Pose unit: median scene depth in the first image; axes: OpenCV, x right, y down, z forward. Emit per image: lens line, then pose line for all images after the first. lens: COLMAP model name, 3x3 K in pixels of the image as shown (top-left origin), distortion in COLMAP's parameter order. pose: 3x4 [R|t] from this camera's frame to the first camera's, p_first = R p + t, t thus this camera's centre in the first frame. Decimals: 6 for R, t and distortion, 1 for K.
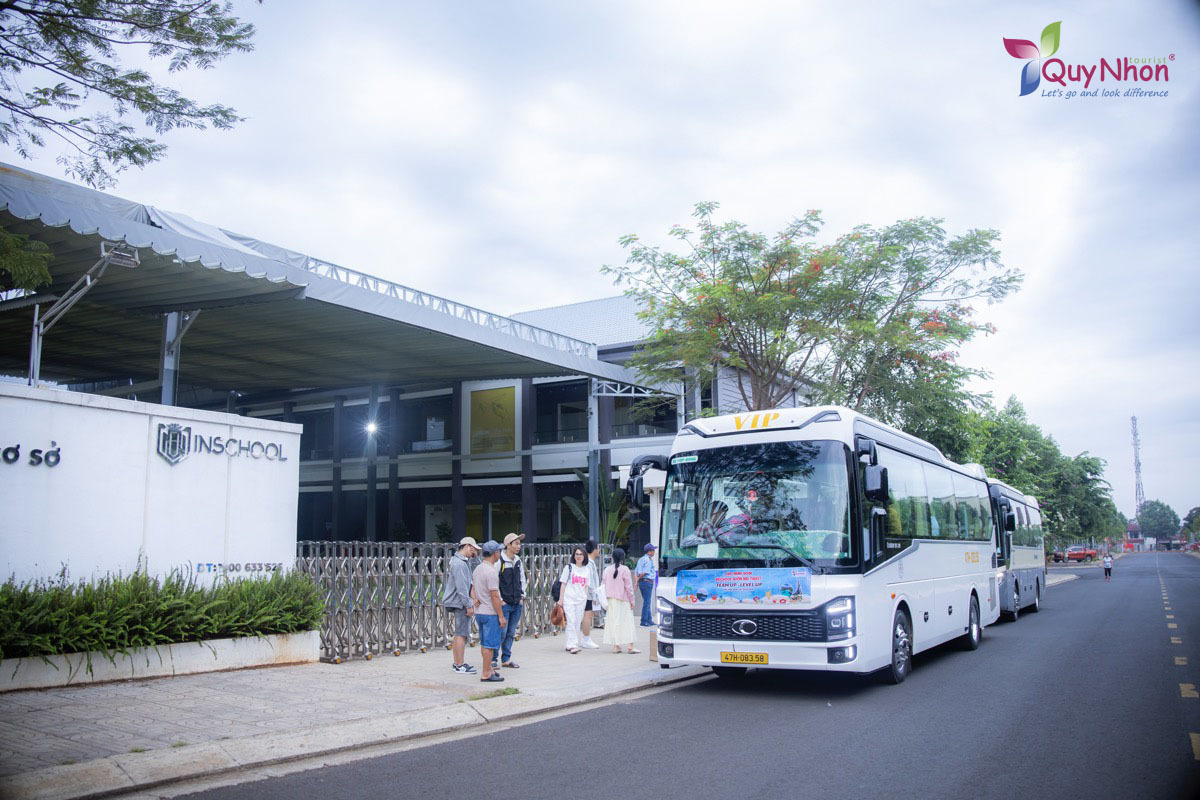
lens RADIAL K [[996.4, 0, 600.0], [0, 996.4, 400.0], [0, 0, 1]] dist [-0.178029, 0.006196]
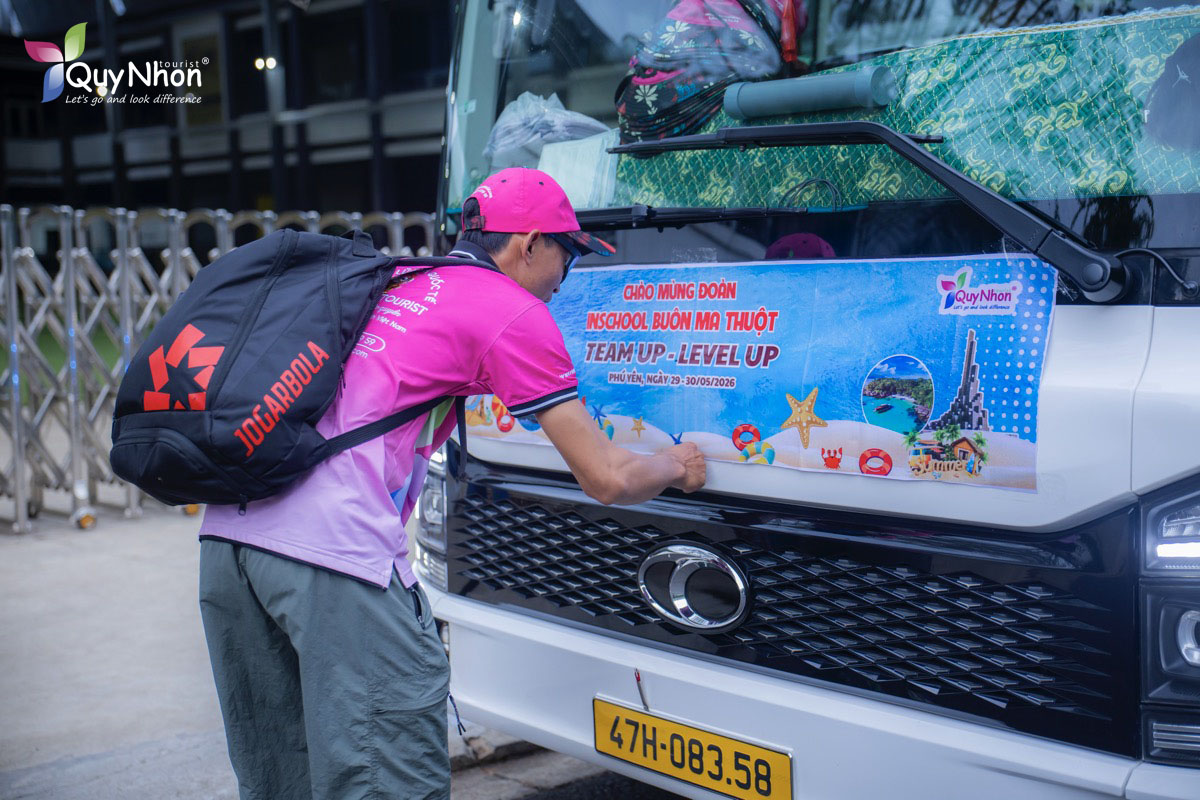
lens RADIAL K [[1568.9, 0, 600.0], [0, 1568.9, 400.0], [0, 0, 1]] dist [0.000213, -0.002201]
pose [[0.959896, 0.031507, -0.278580, 0.210750], [0.029334, 0.976924, 0.211562, 0.136209], [0.278818, -0.211249, 0.936821, 0.734428]]
